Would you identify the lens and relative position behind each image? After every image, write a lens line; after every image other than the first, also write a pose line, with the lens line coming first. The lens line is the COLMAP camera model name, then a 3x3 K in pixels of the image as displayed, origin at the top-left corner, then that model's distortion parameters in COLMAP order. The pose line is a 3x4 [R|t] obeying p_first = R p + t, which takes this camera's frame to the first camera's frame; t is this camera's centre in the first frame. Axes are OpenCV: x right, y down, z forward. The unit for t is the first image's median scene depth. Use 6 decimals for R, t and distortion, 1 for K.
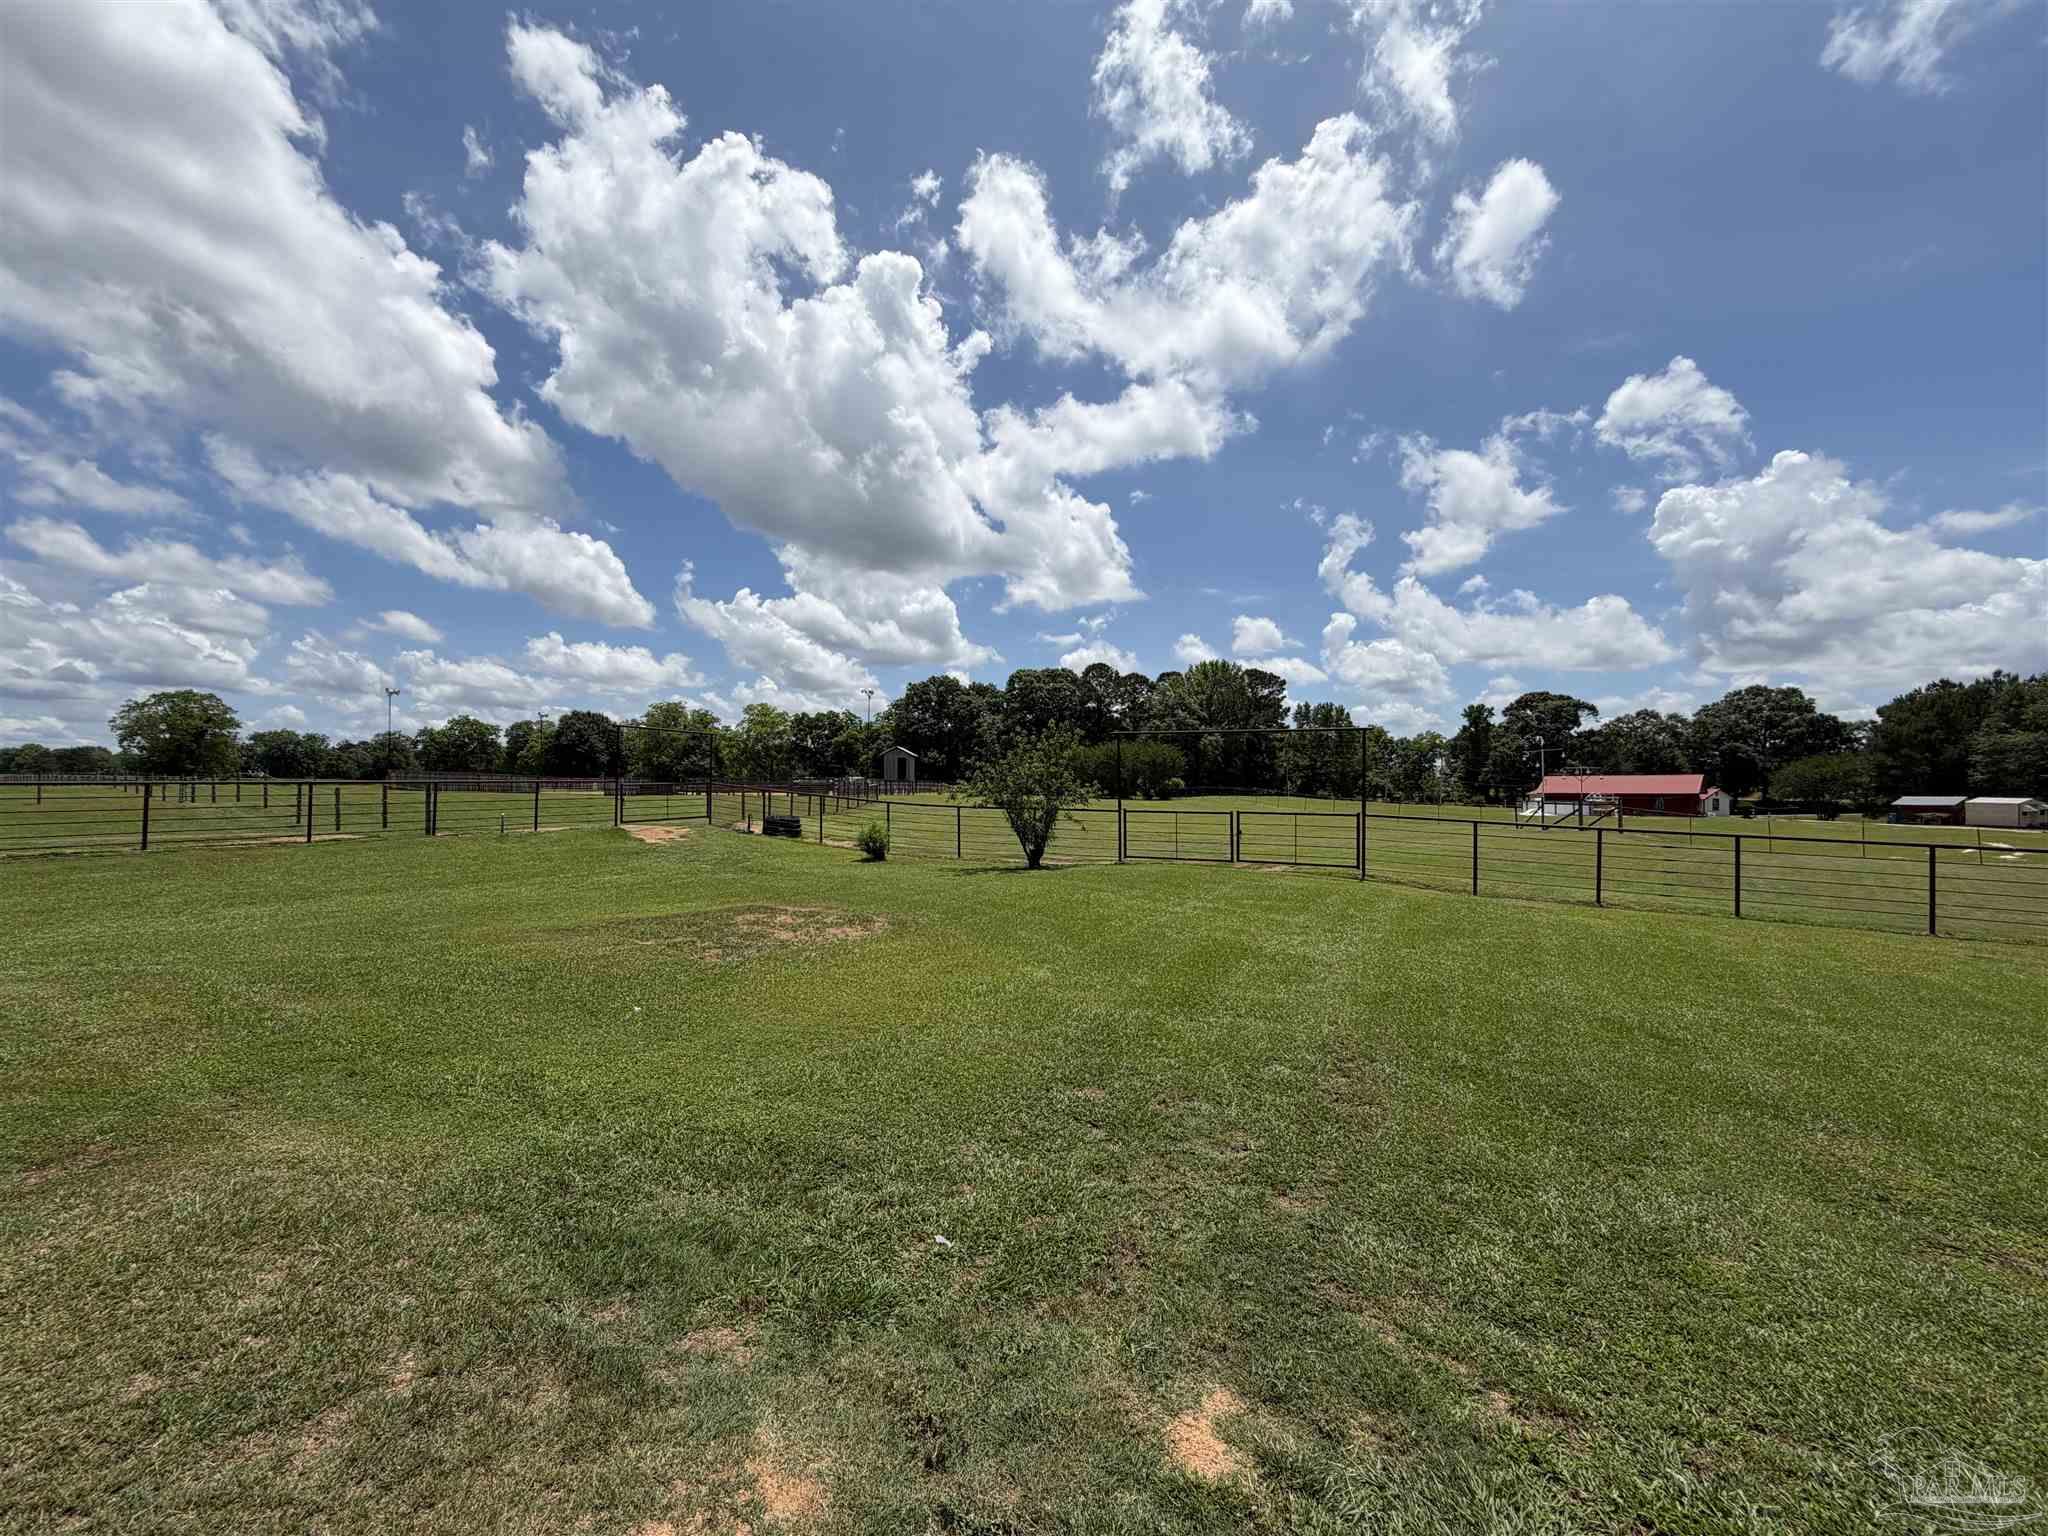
lens RADIAL K [[814.9, 0, 1024.4], [0, 814.9, 767.1], [0, 0, 1]] dist [0.000739, -0.000286]
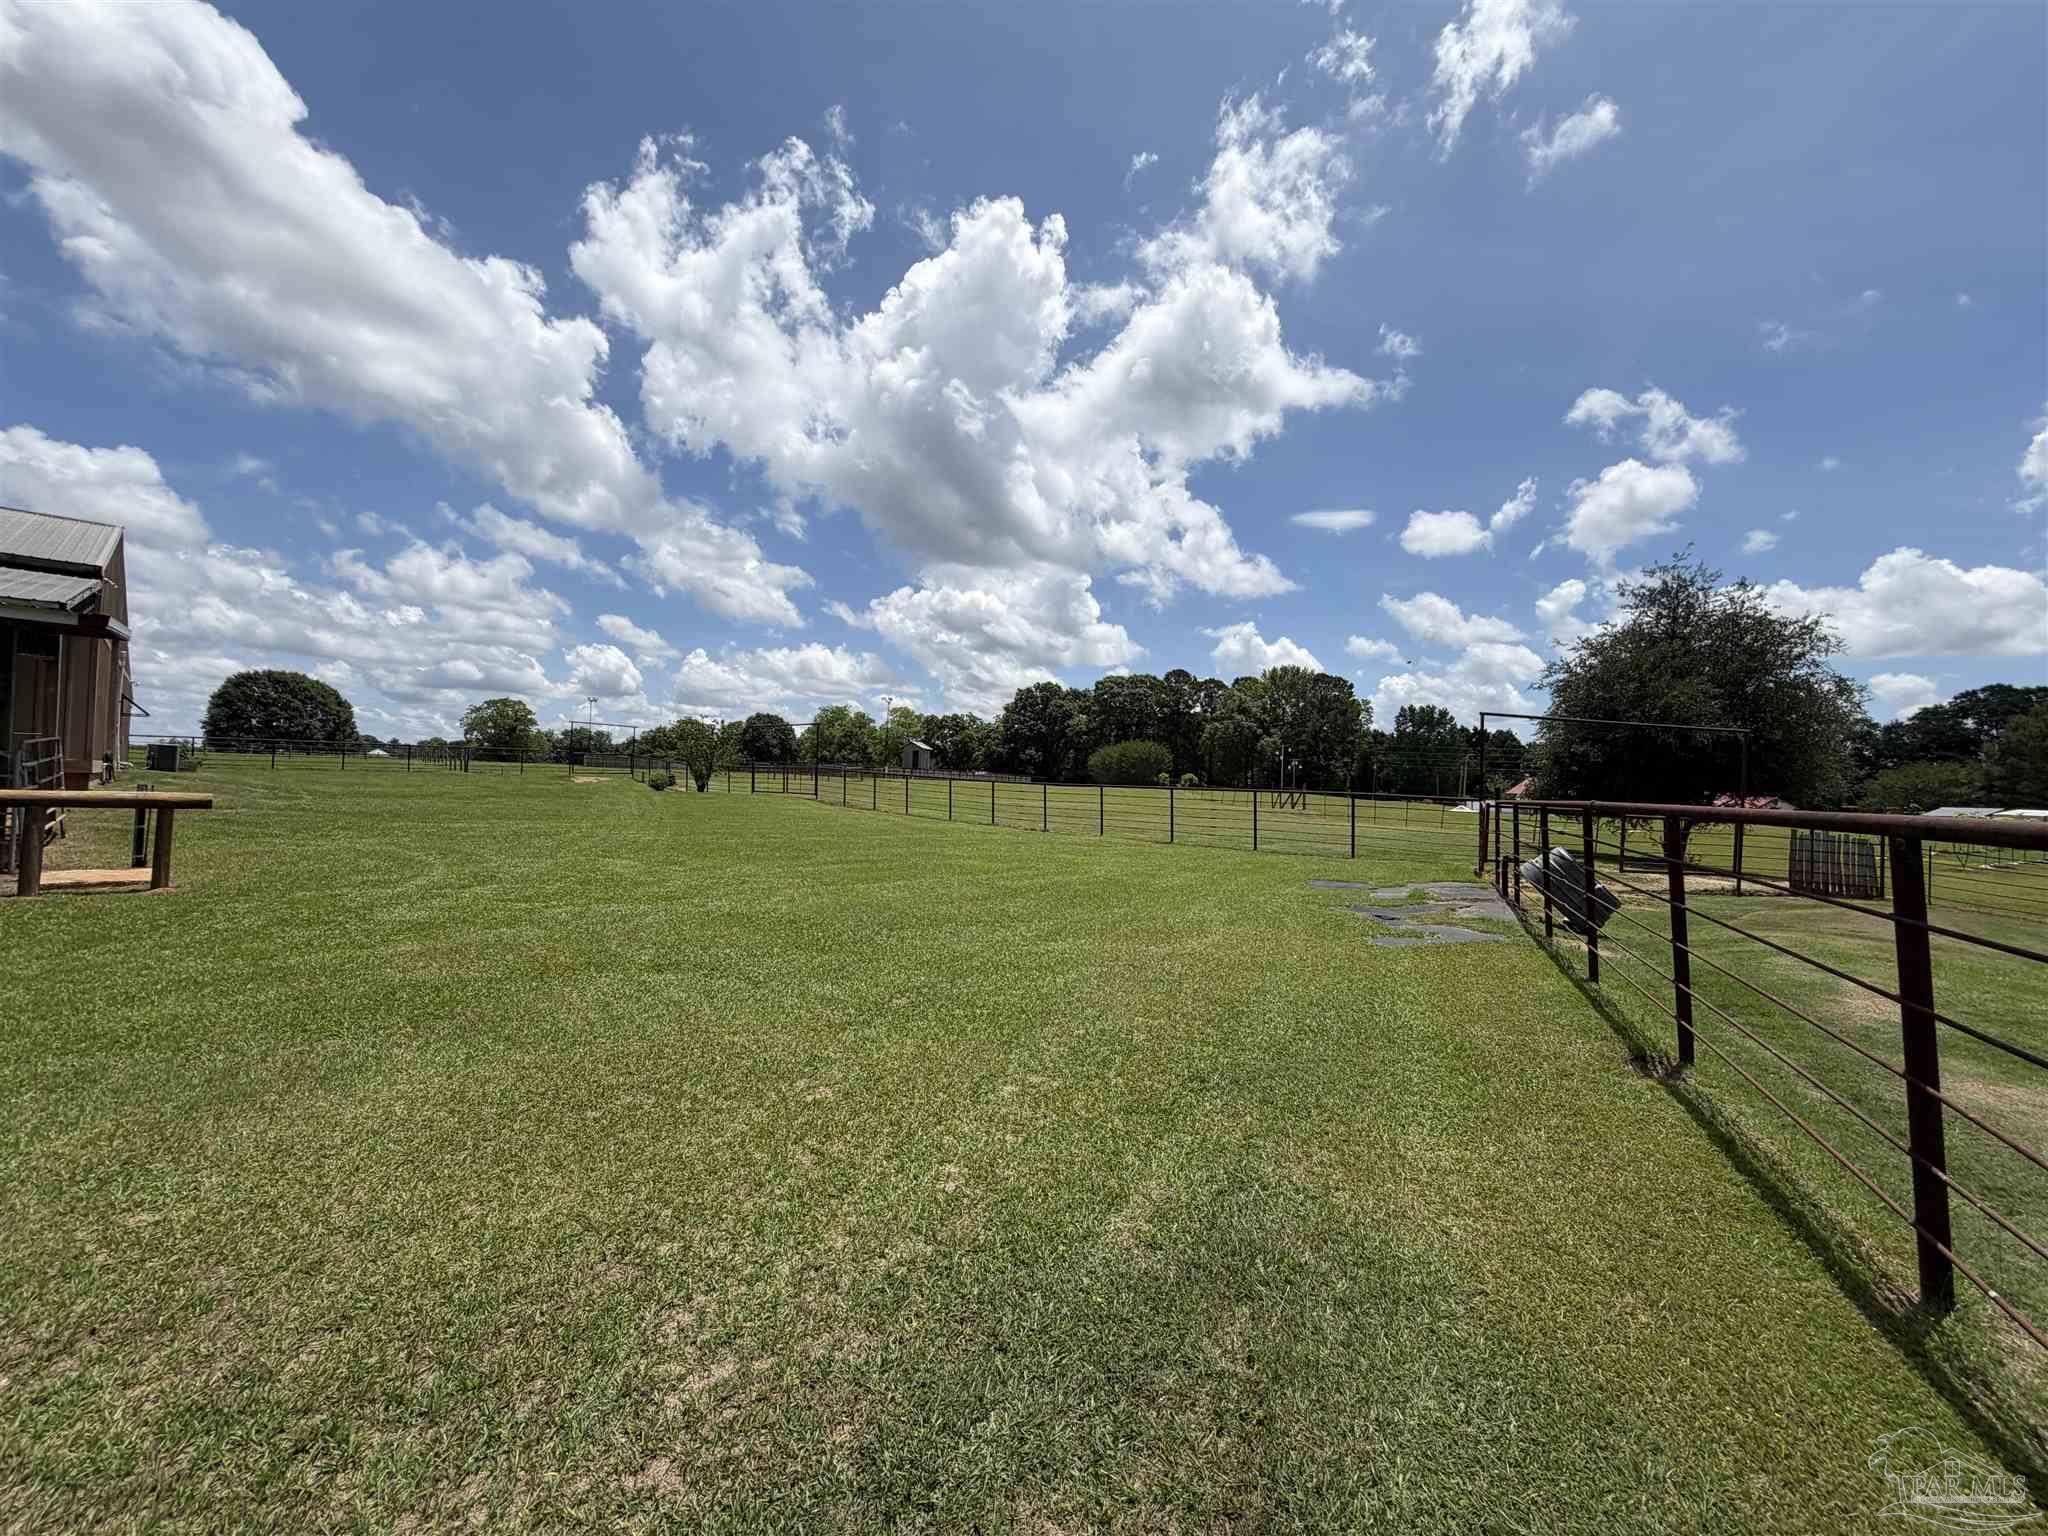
lens RADIAL K [[814.9, 0, 1016.1], [0, 814.9, 770.5], [0, 0, 1]] dist [0.000739, -0.000286]
pose [[0.965792, 0.019621, -0.258575, 0.145378], [-0.018864, 0.999807, 0.005409, 0.004157], [0.258632, -0.000346, 0.965976, -0.087813]]
